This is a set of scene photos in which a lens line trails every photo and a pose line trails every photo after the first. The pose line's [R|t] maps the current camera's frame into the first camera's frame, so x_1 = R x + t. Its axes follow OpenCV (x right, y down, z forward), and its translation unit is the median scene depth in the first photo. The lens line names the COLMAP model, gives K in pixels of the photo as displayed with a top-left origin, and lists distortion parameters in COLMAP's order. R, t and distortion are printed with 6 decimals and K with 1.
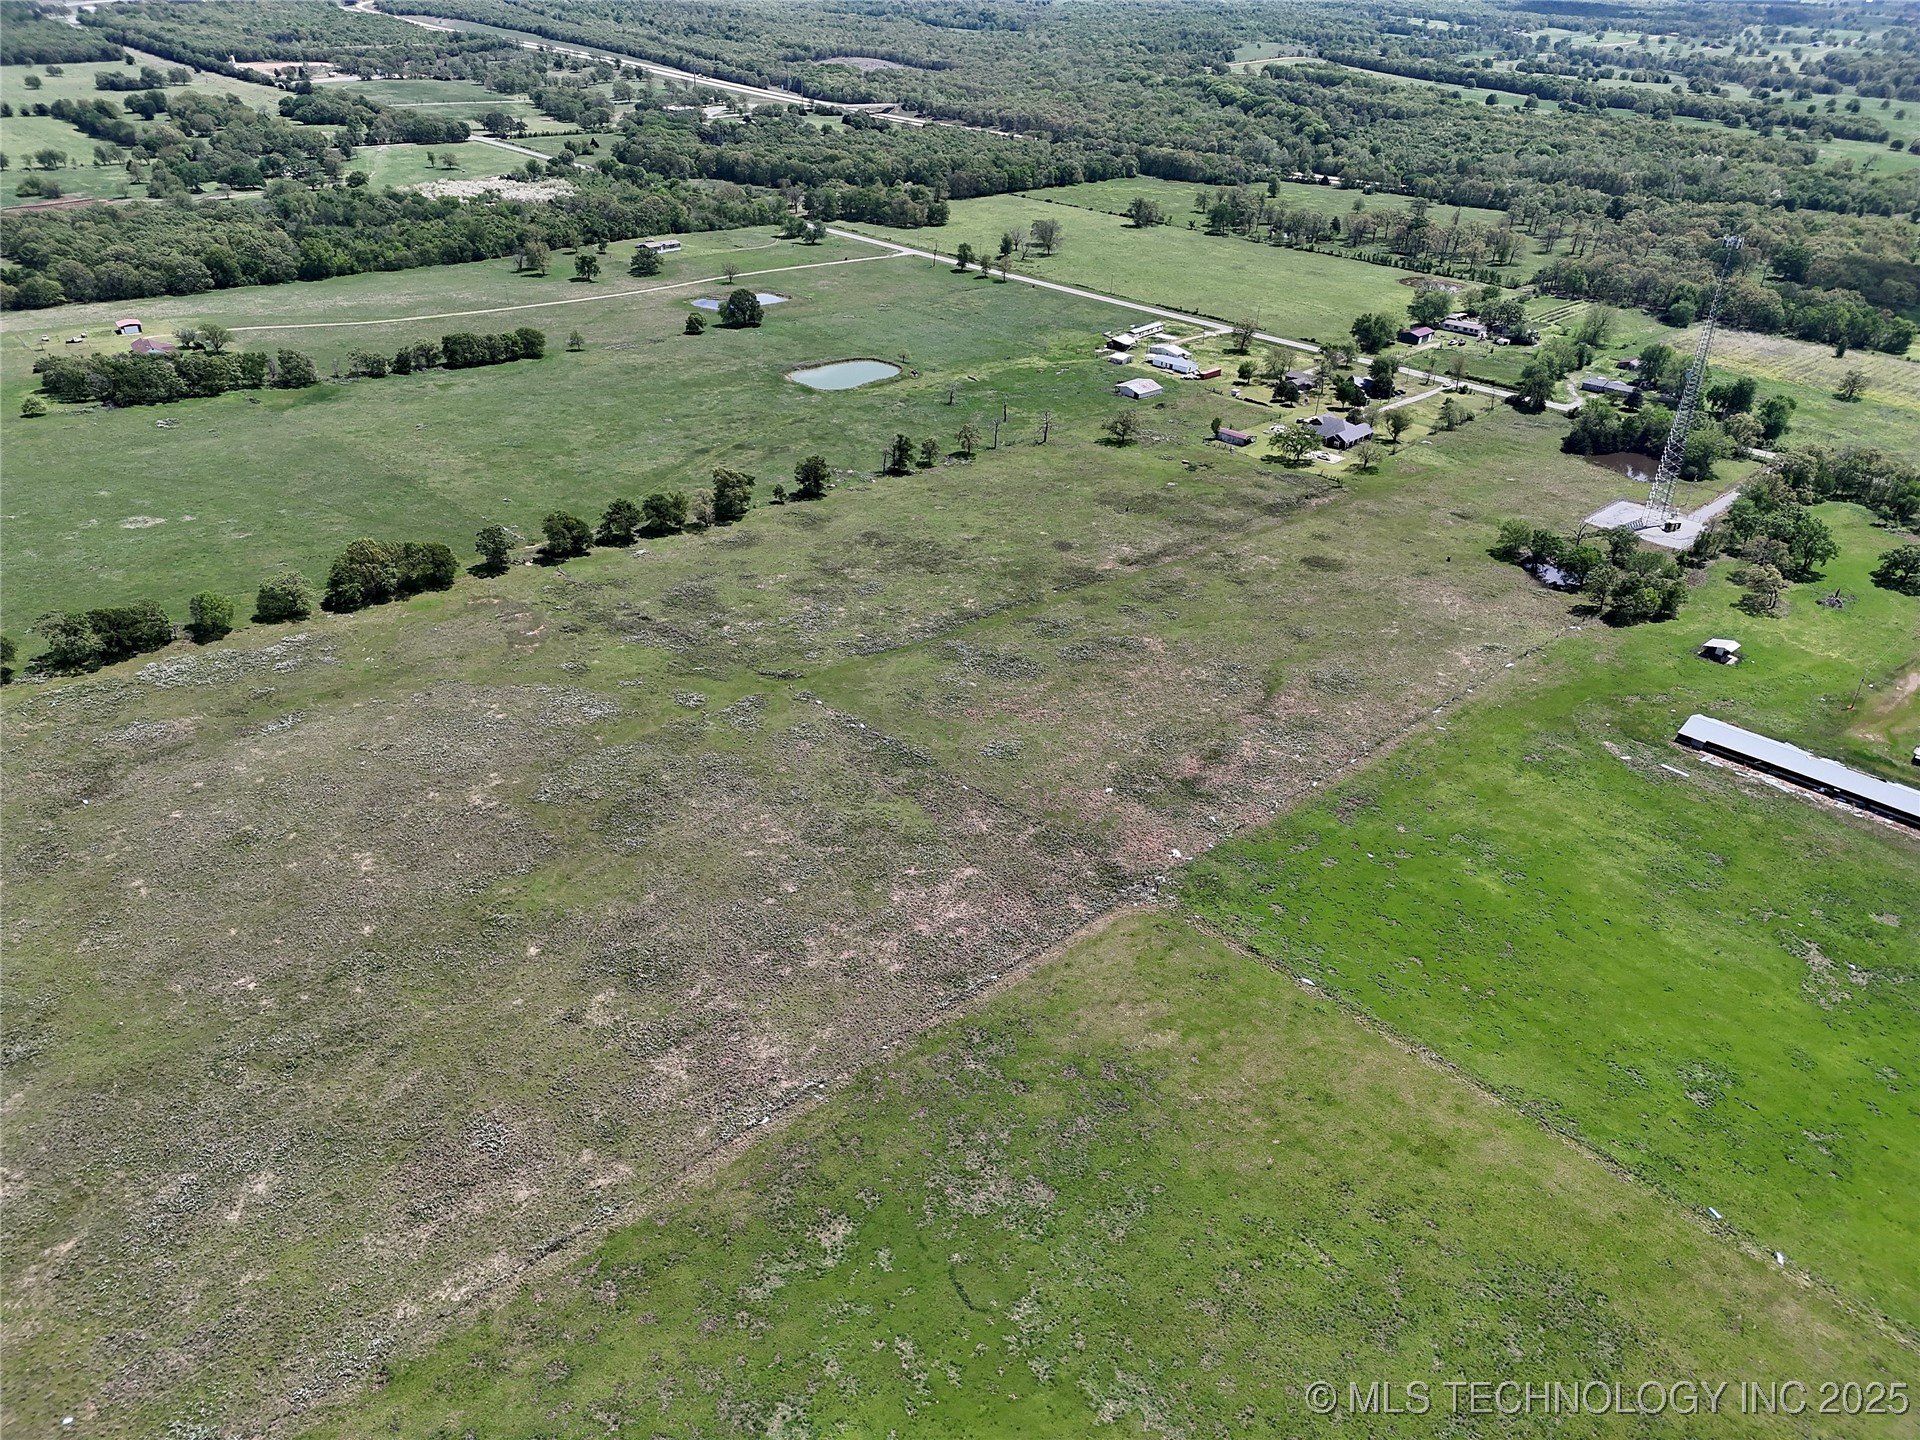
lens RADIAL K [[1340.7, 0, 959.5], [0, 1340.7, 732.9], [0, 0, 1]] dist [0.069654, -0.063577]
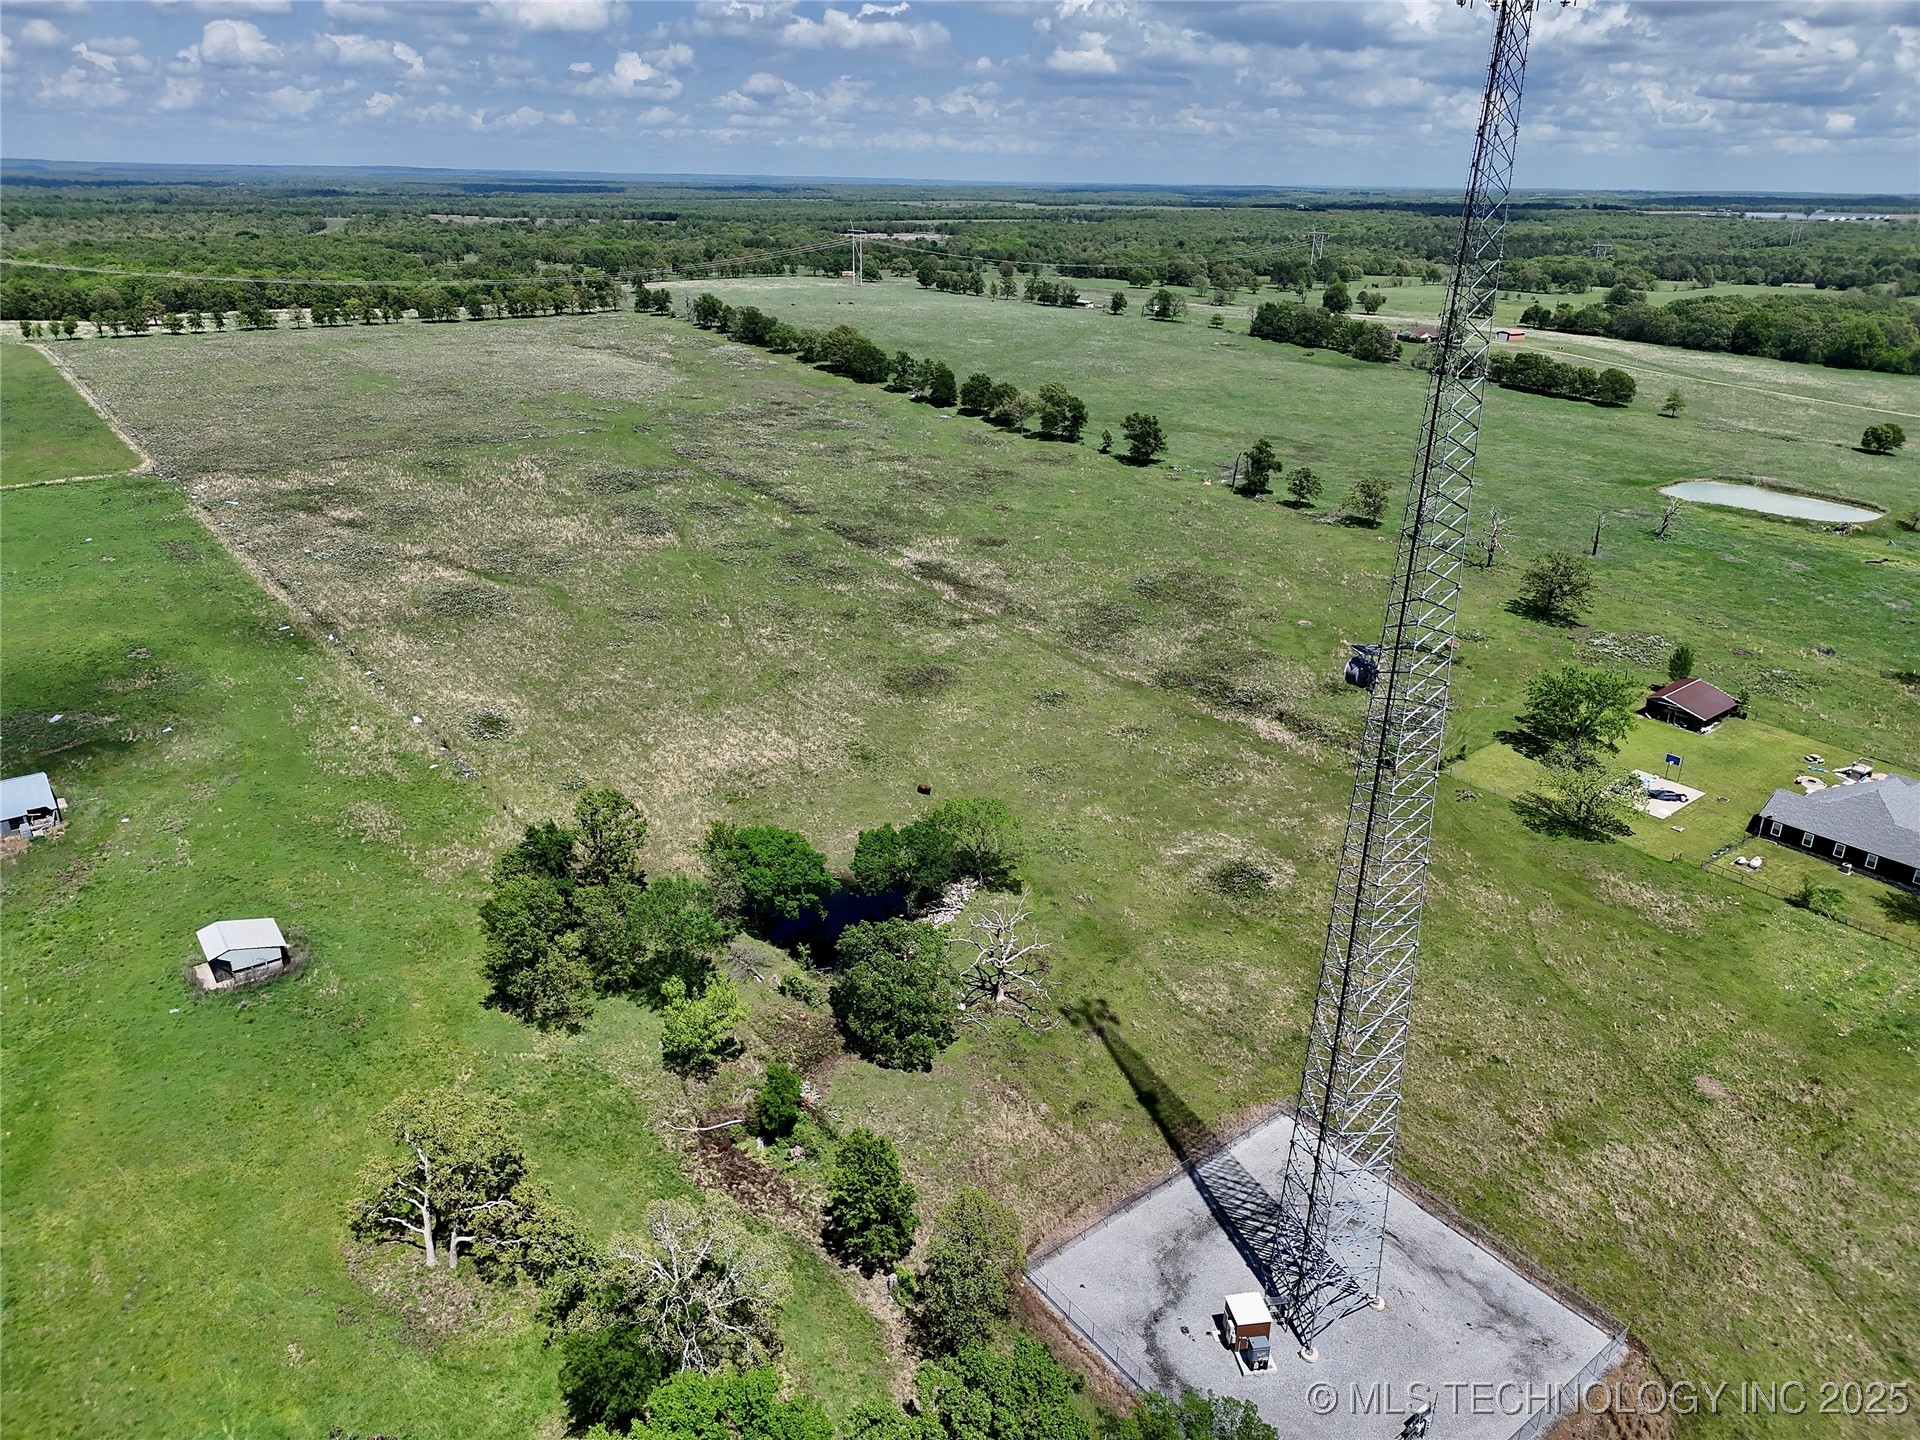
lens RADIAL K [[1340.7, 0, 957.0], [0, 1340.7, 721.2], [0, 0, 1]] dist [0.069654, -0.063577]
pose [[-0.116604, 0.352618, -0.928474, 0.714580], [-0.517728, 0.776205, 0.359809, -0.290342], [0.847562, 0.522652, 0.092052, 0.907643]]
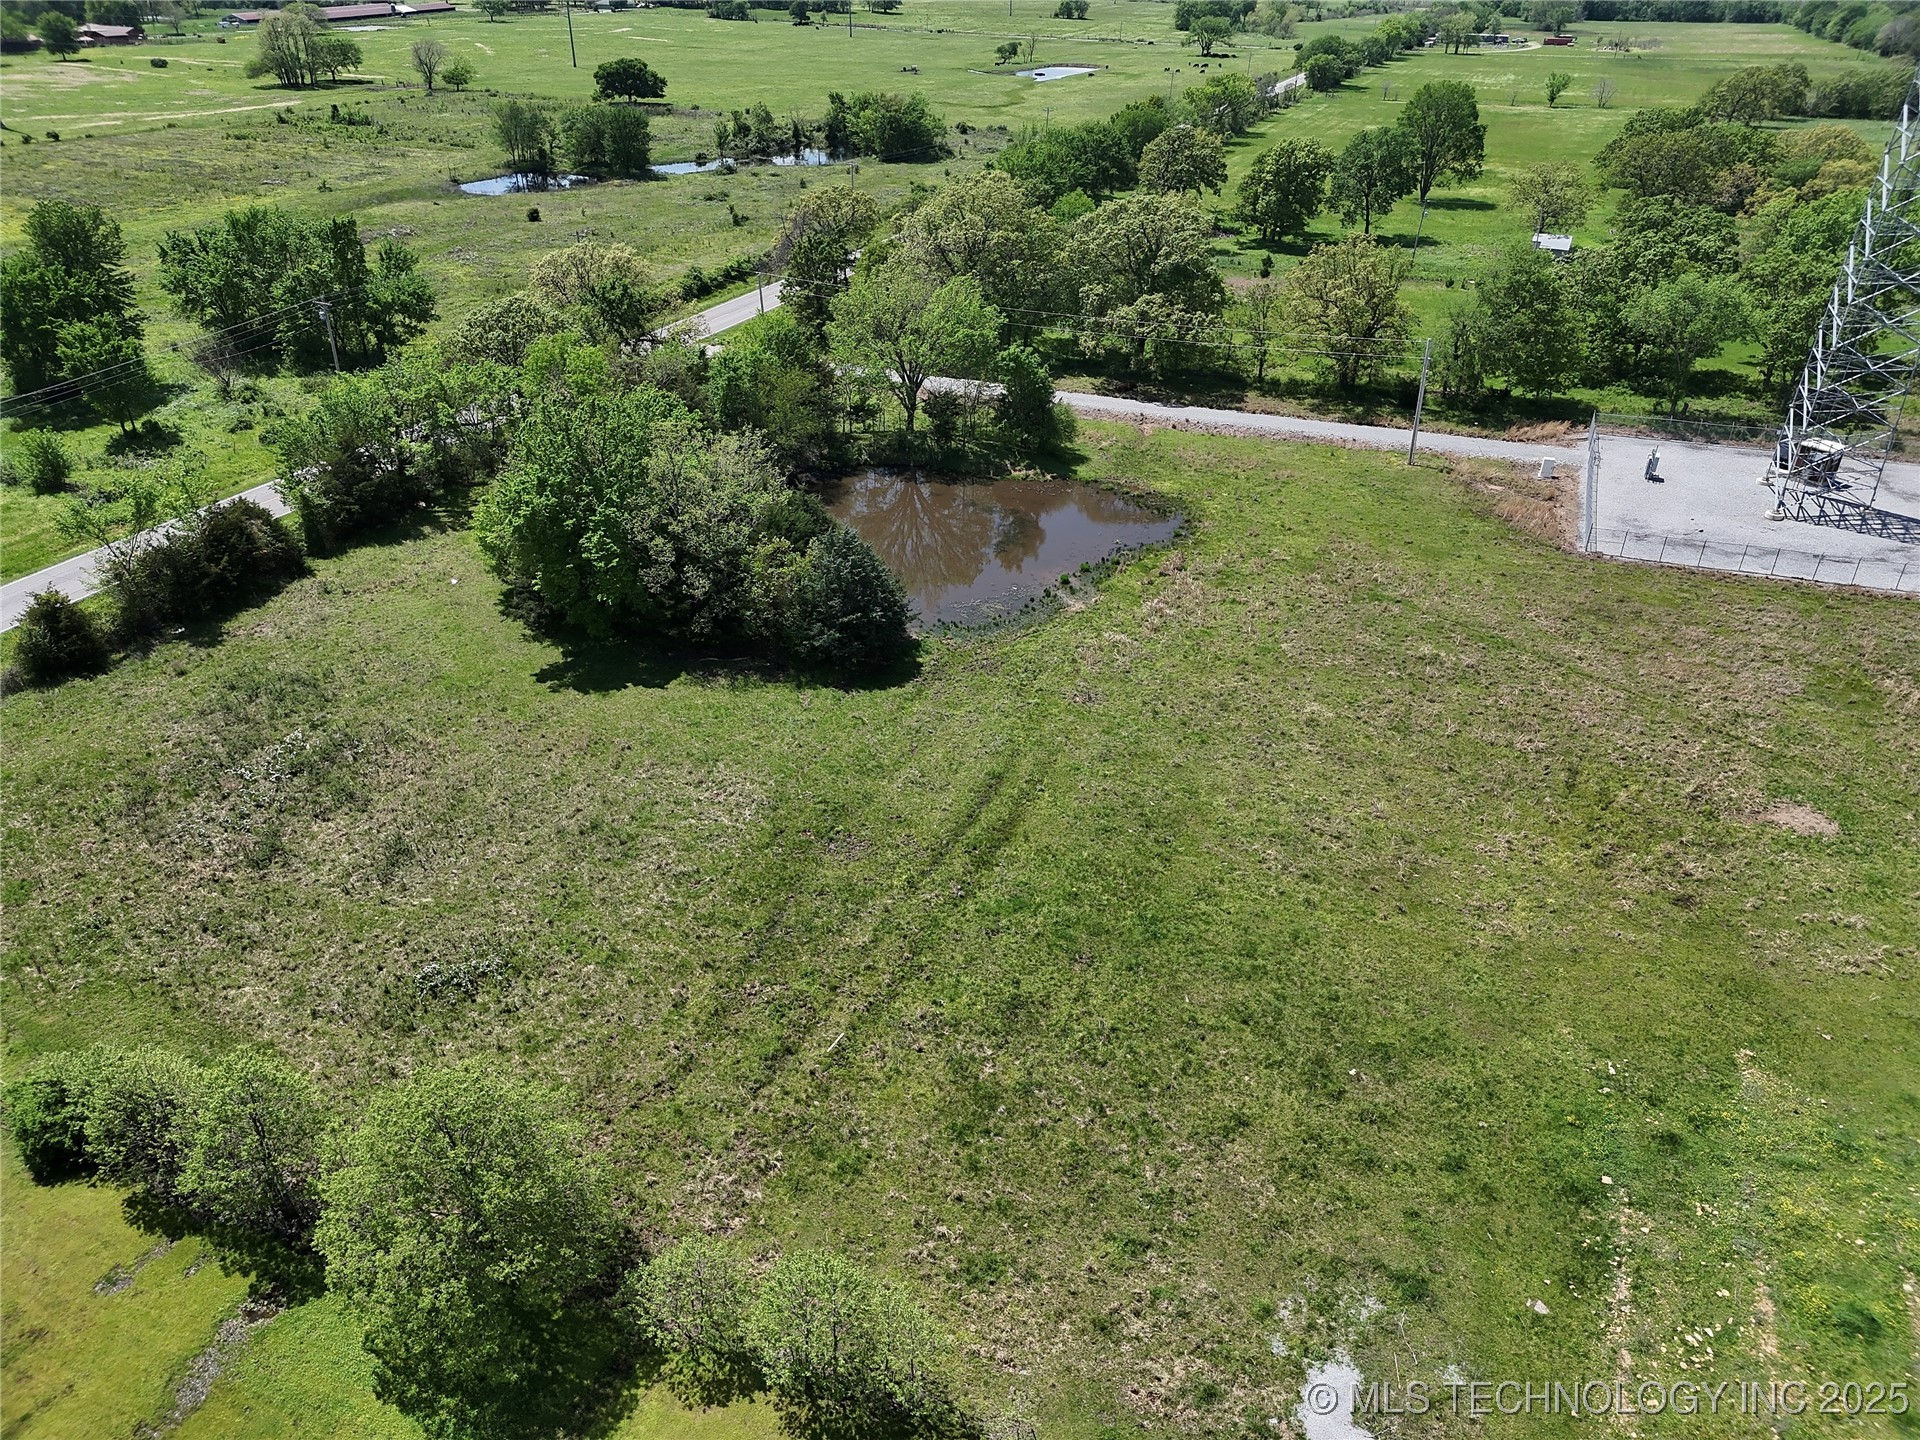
lens RADIAL K [[1340.7, 0, 960.8], [0, 1340.7, 724.2], [0, 0, 1]] dist [0.069654, -0.063577]
pose [[-0.389998, -0.487916, 0.780922, 0.372498], [0.445378, 0.642324, 0.623745, -0.356238], [-0.805940, 0.591065, -0.033198, 1.189410]]
